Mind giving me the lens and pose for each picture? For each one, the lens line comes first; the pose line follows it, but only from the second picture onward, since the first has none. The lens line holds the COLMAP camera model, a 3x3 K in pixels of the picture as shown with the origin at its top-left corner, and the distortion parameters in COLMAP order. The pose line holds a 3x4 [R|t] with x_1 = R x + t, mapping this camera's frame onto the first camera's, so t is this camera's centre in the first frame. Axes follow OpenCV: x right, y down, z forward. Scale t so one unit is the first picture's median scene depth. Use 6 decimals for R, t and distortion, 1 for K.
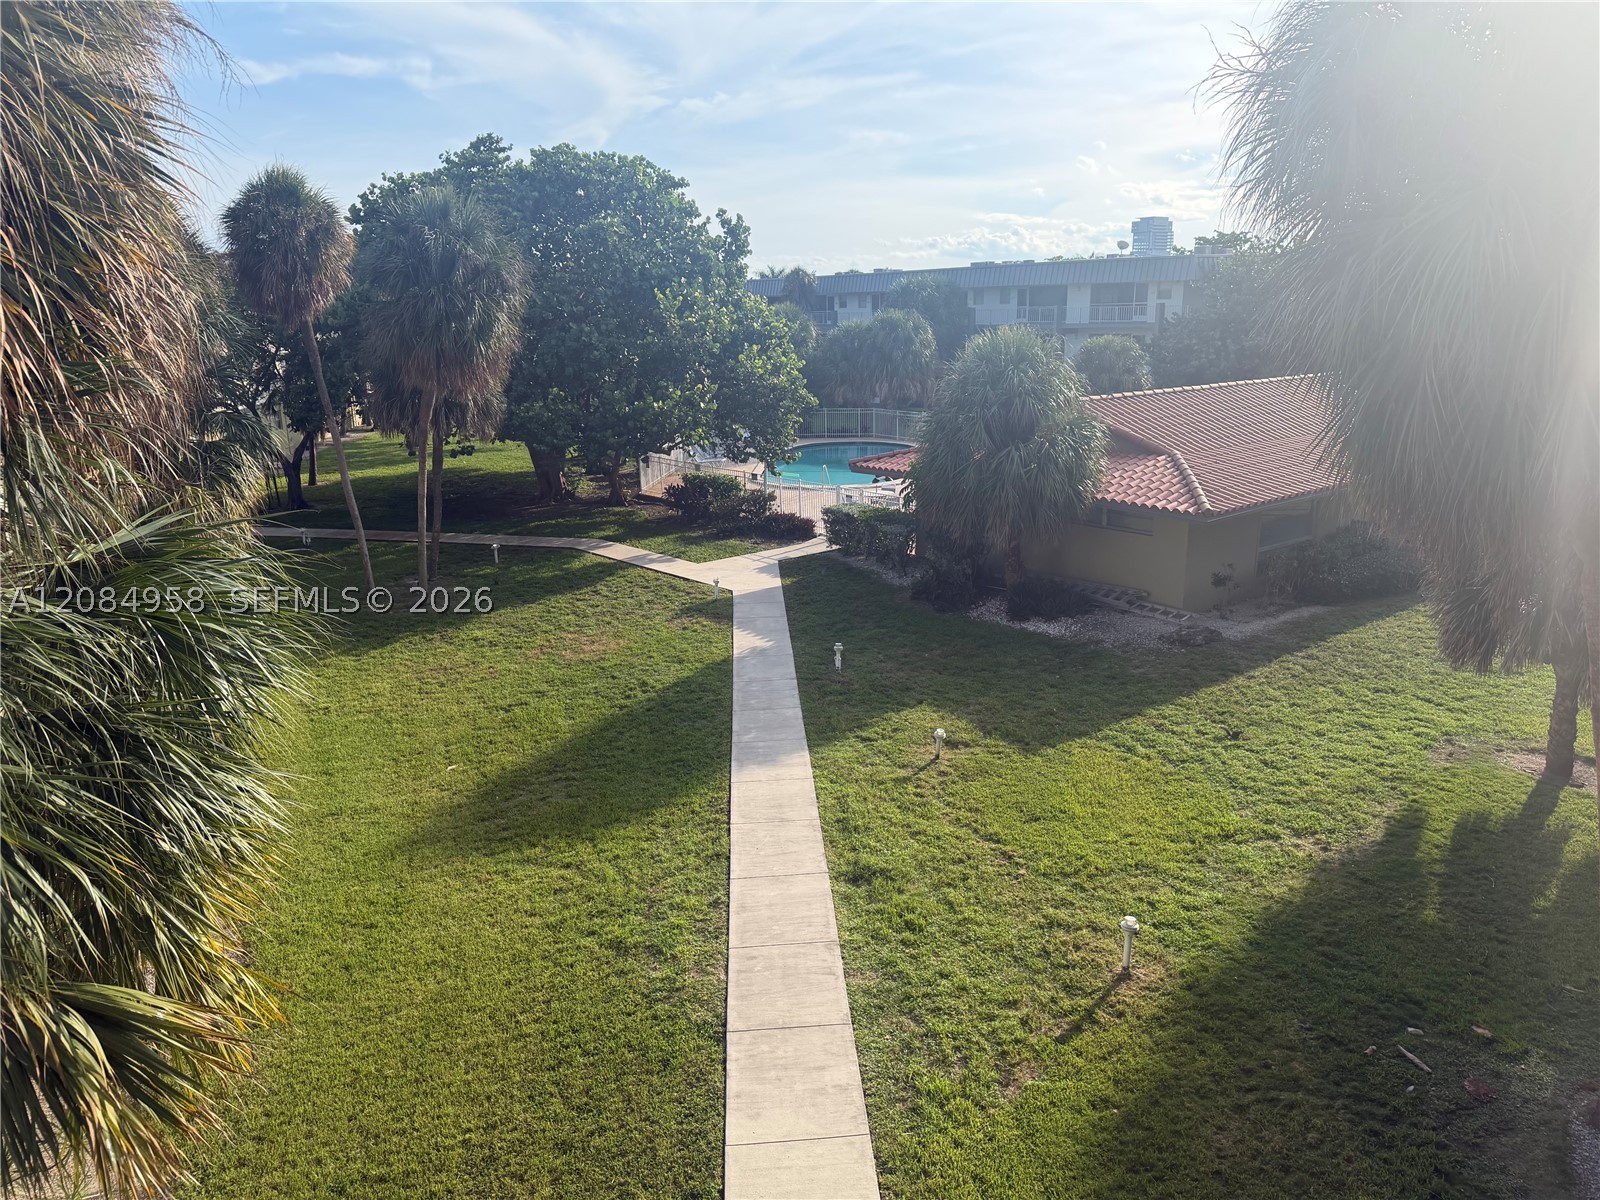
lens RADIAL K [[1109.2, 0, 800.0], [0, 1109.2, 600.0], [0, 0, 1]] dist [-0.000423, -0.000101]
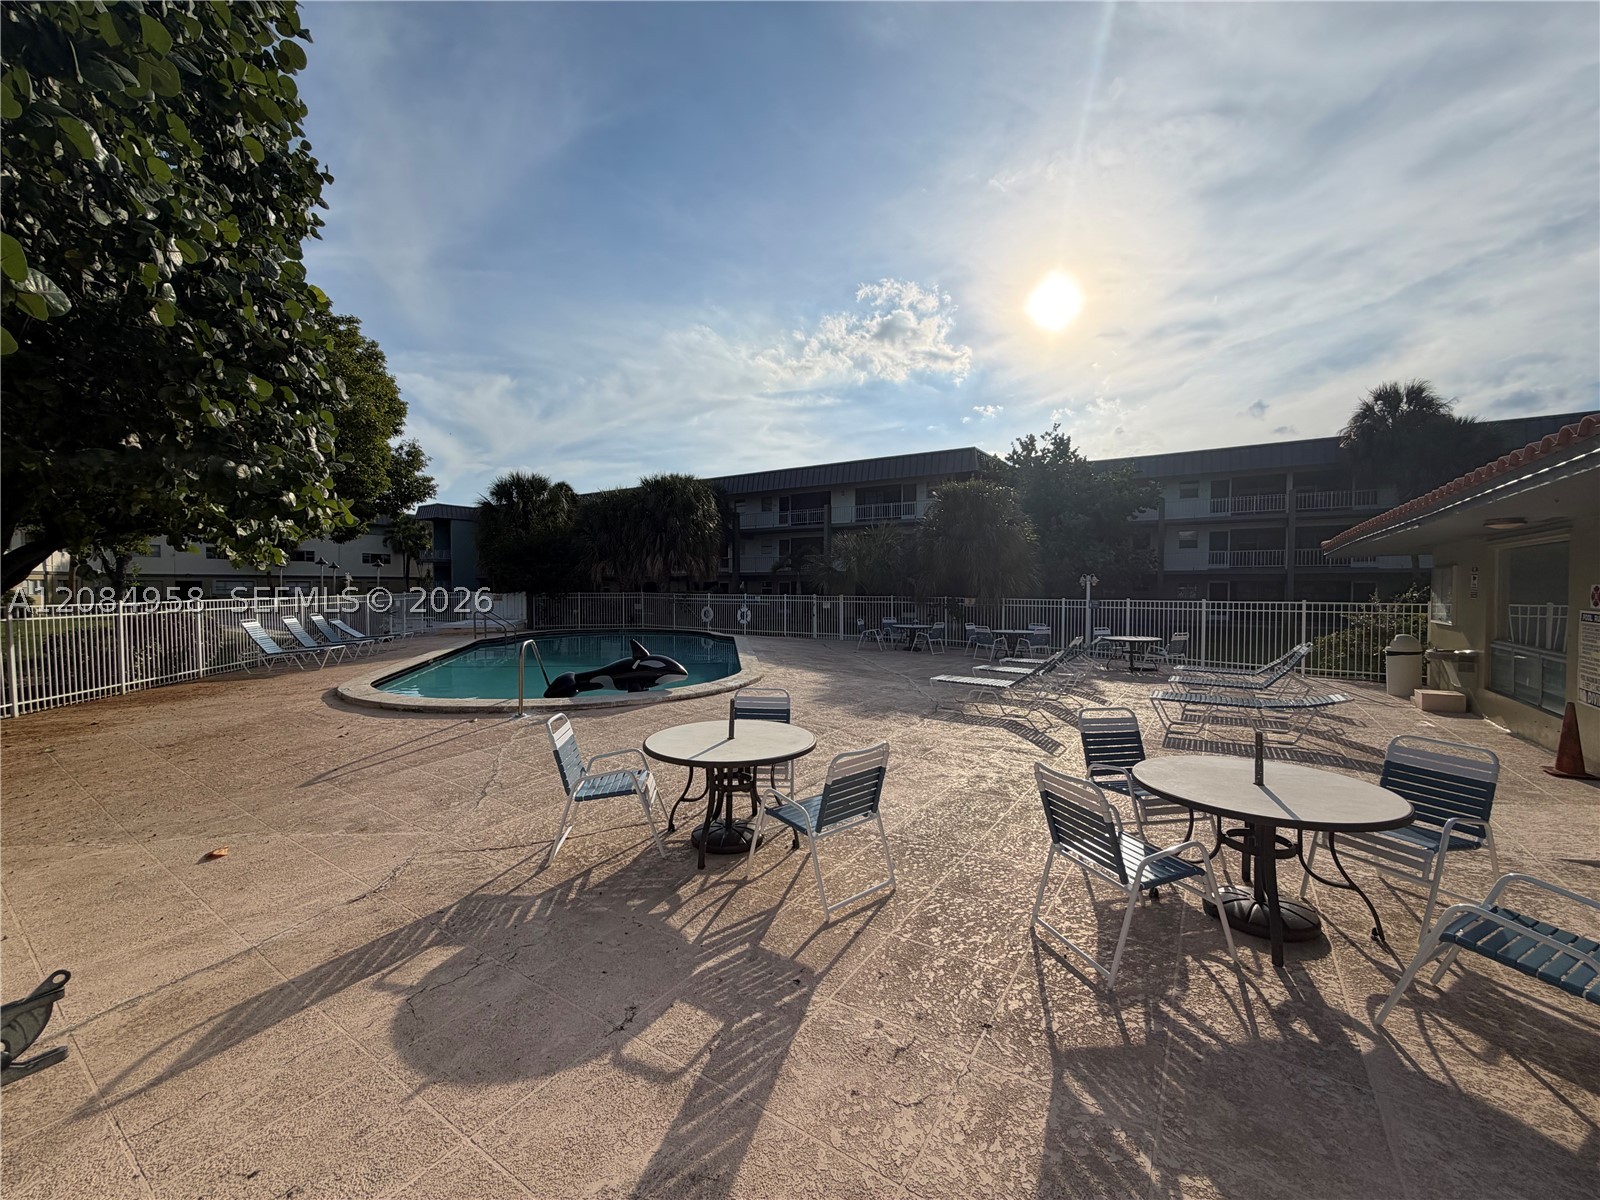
lens RADIAL K [[640.6, 0, 800.0], [0, 640.6, 600.0], [0, 0, 1]] dist [0.000040, -0.000003]
pose [[0.940692, 0.022497, 0.338515, 0.018091], [0.059876, 0.971127, -0.230927, -0.056161], [-0.333937, 0.237500, 0.912184, 0.558646]]
